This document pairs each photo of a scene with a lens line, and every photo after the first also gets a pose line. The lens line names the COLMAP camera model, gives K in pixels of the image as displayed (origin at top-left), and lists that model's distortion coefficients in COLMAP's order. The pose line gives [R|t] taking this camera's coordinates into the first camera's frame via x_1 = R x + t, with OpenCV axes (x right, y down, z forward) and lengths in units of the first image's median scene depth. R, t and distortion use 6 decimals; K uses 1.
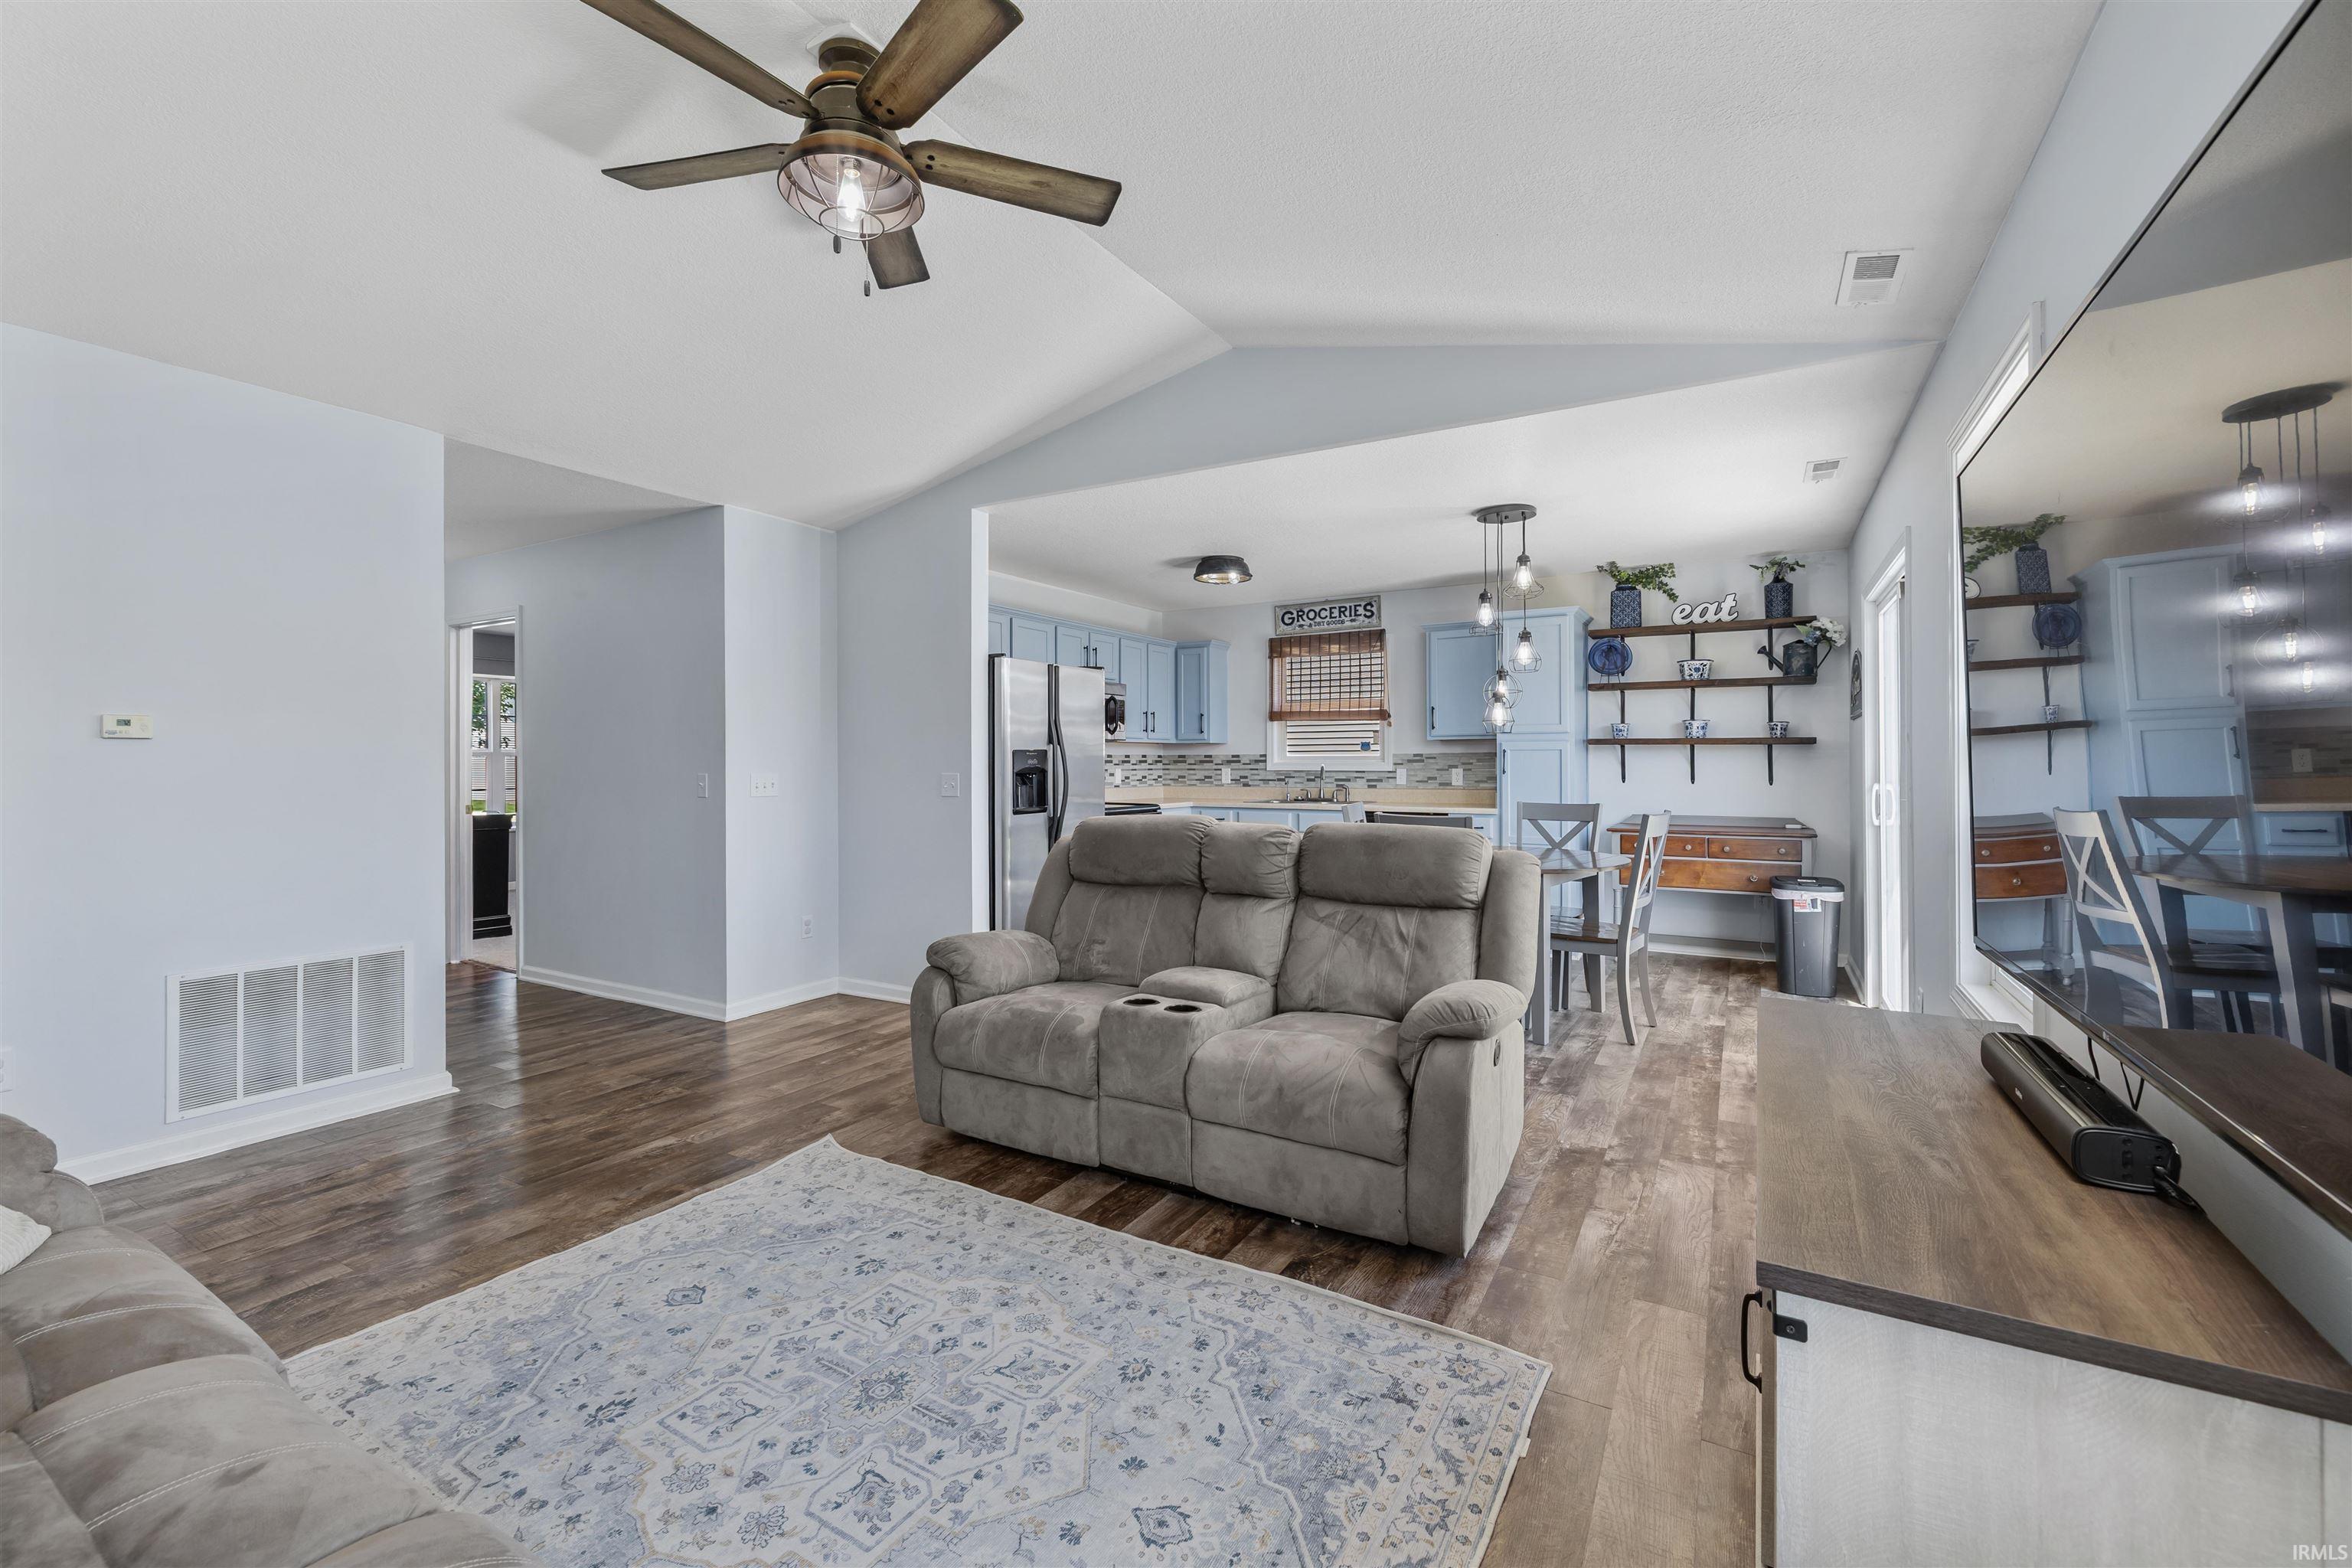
lens RADIAL K [[989.2, 0, 1167.2], [0, 989.2, 763.6], [0, 0, 1]] dist [-0.000177, -0.000101]
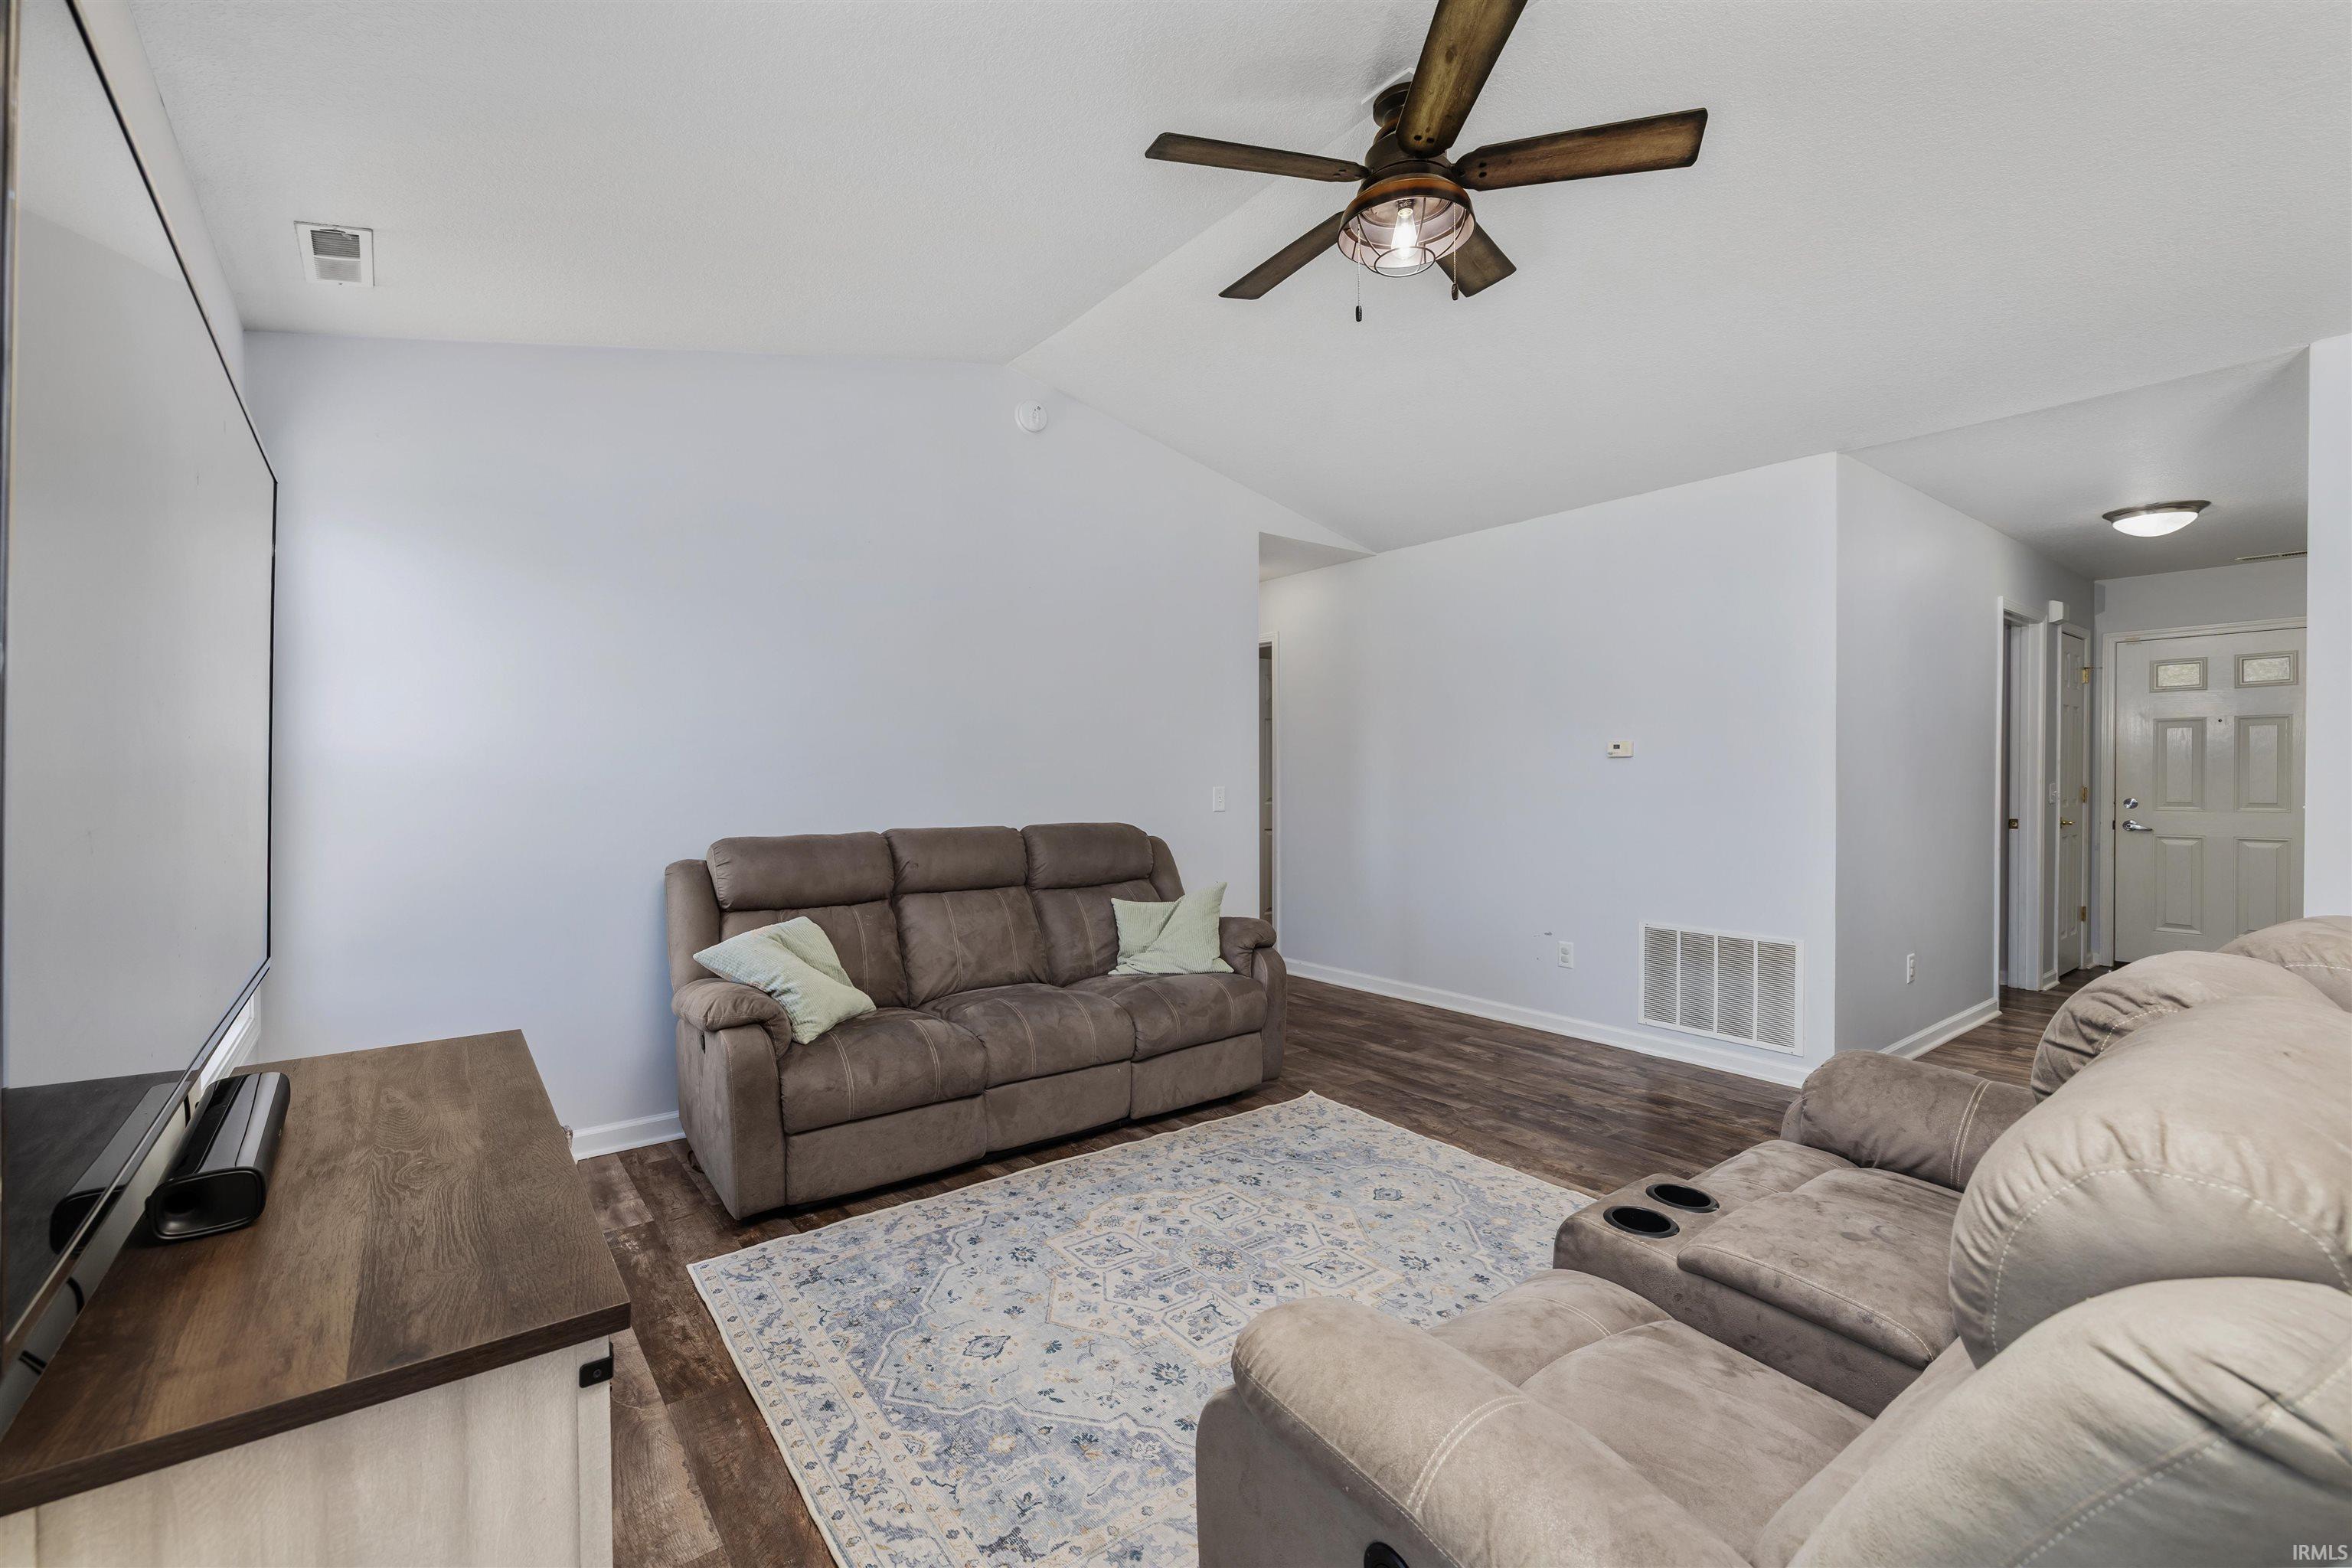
lens RADIAL K [[993.8, 0, 1156.6], [0, 993.8, 791.9], [0, 0, 1]] dist [-0.000904, 0.000047]
pose [[-0.384330, 0.019719, -0.922985, 0.354198], [0.002601, 0.999791, 0.020277, -0.003200], [0.923192, 0.005392, -0.384301, 0.537737]]
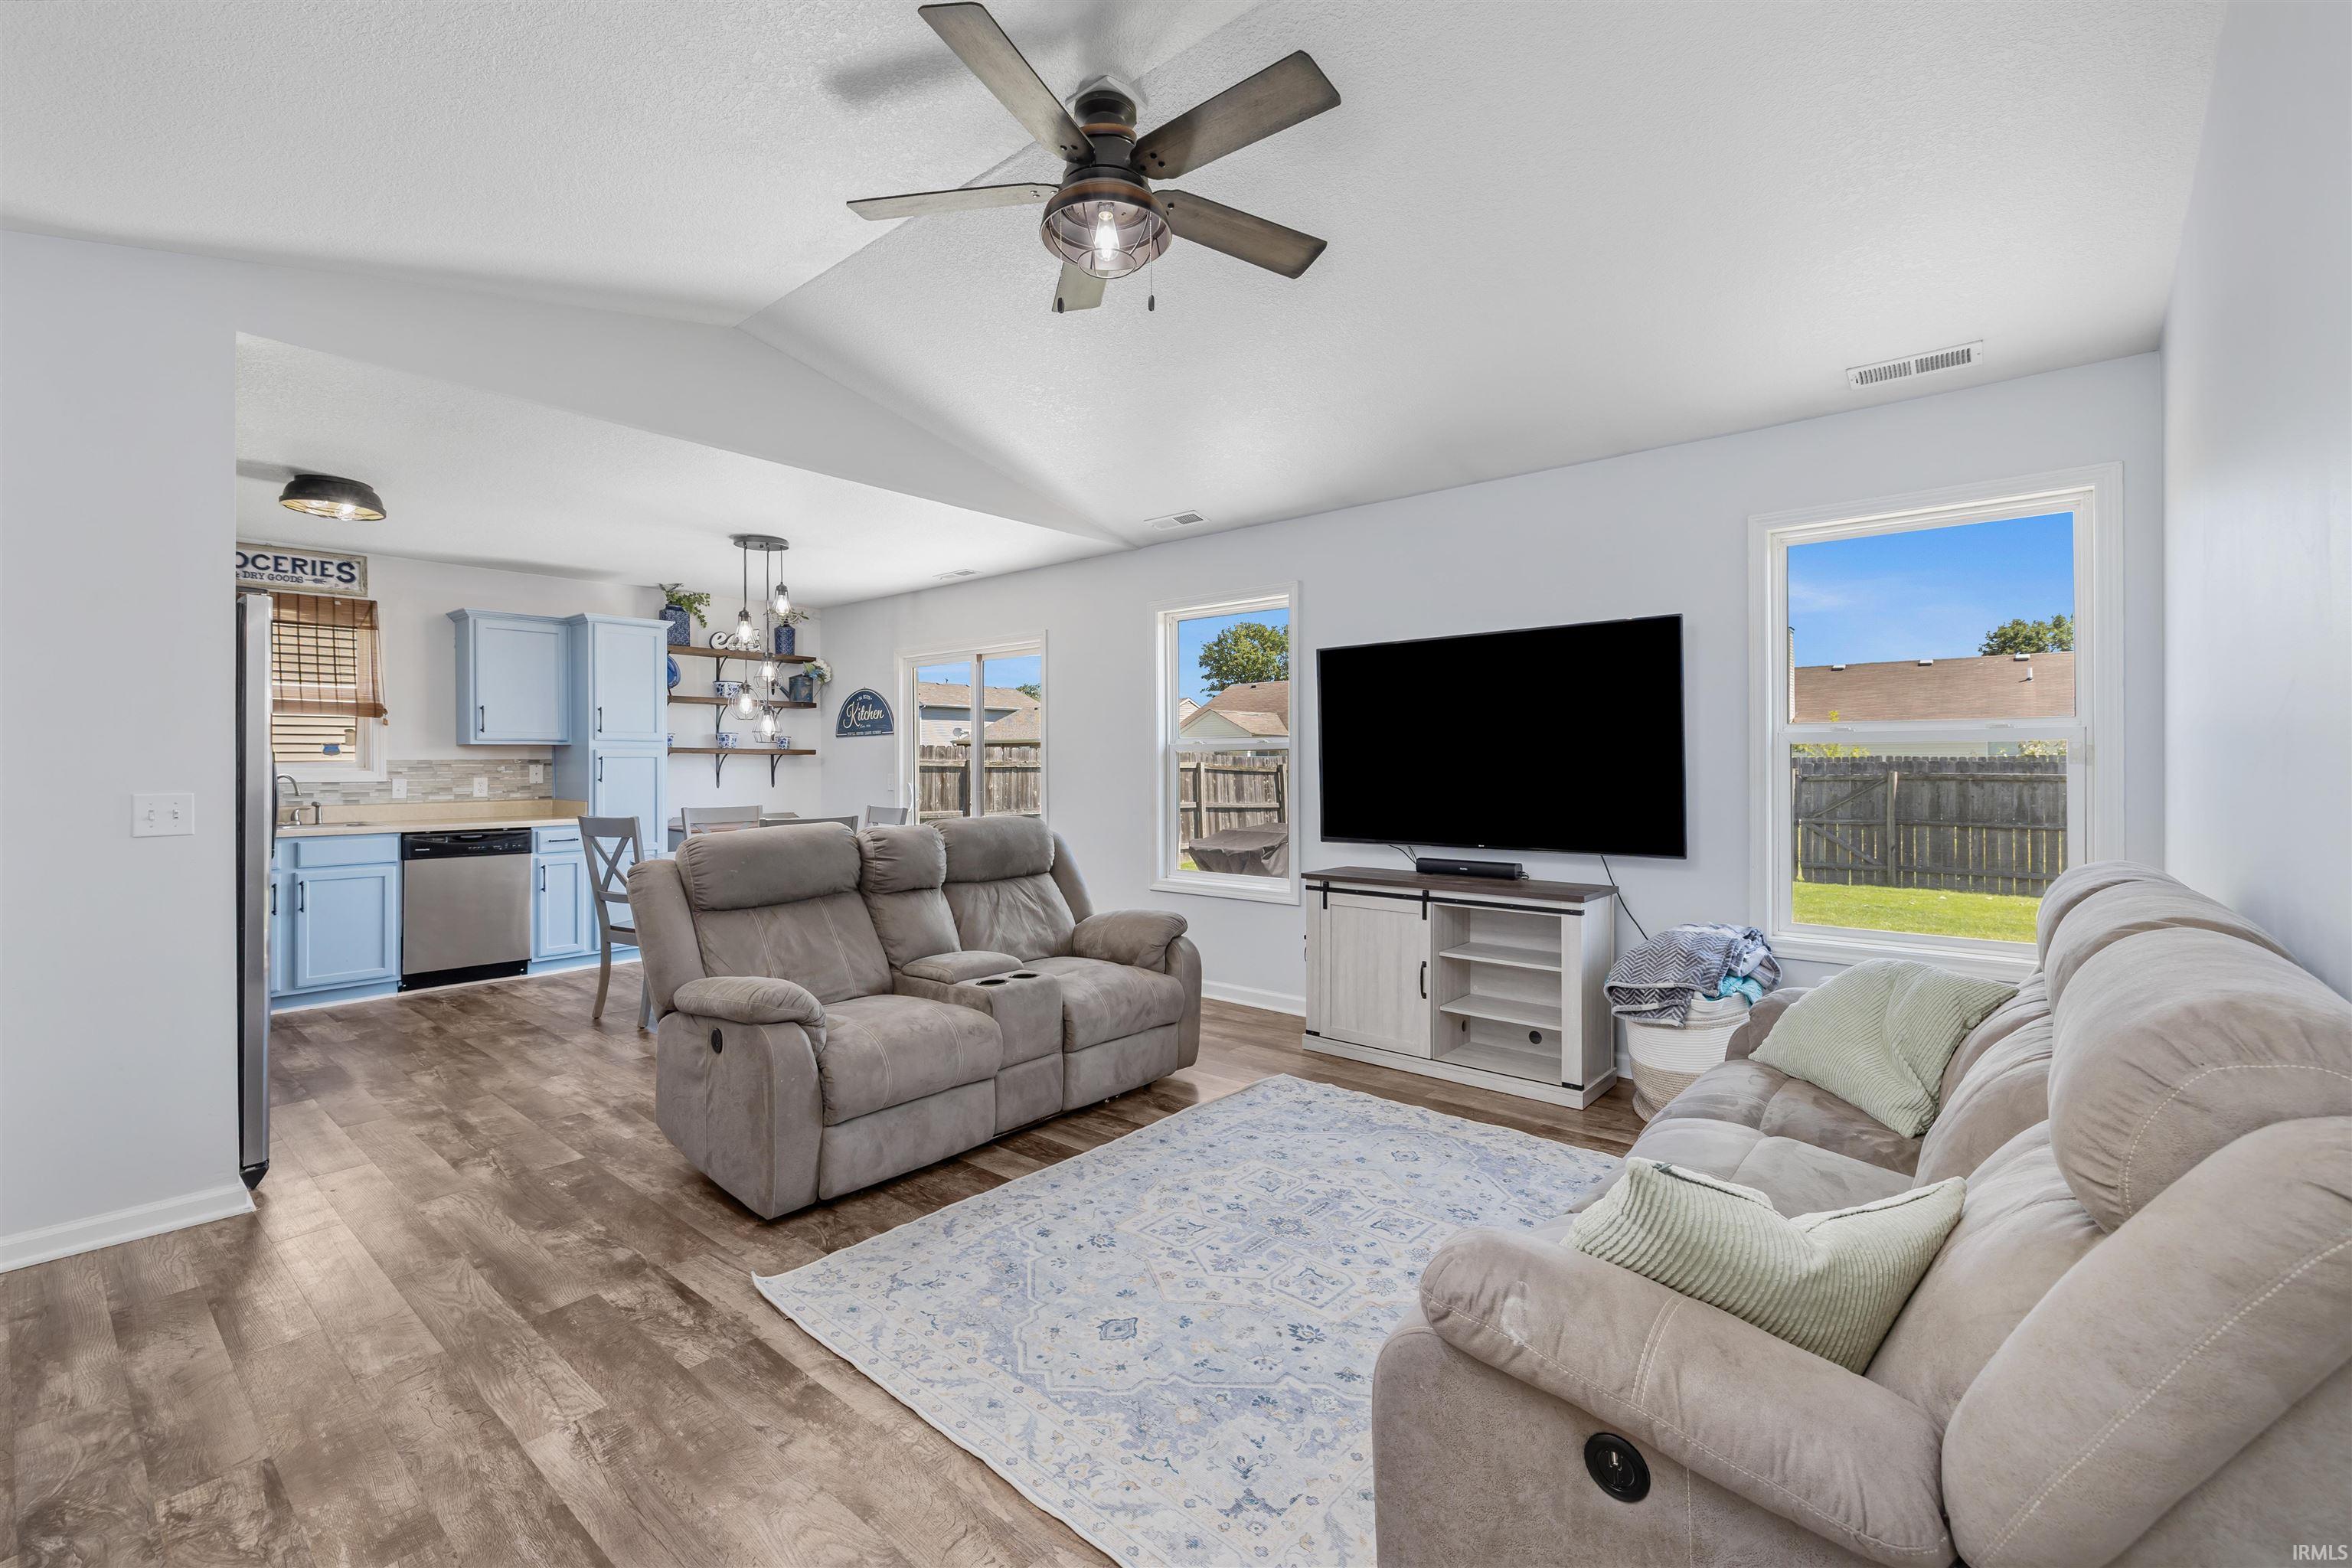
lens RADIAL K [[989.2, 0, 1167.2], [0, 989.2, 763.6], [0, 0, 1]] dist [-0.000177, -0.000101]
pose [[0.176849, 0.002100, 0.984236, -0.628304], [0.005377, 0.999981, -0.003100, -0.001653], [-0.984223, 0.005840, 0.176835, 0.346217]]
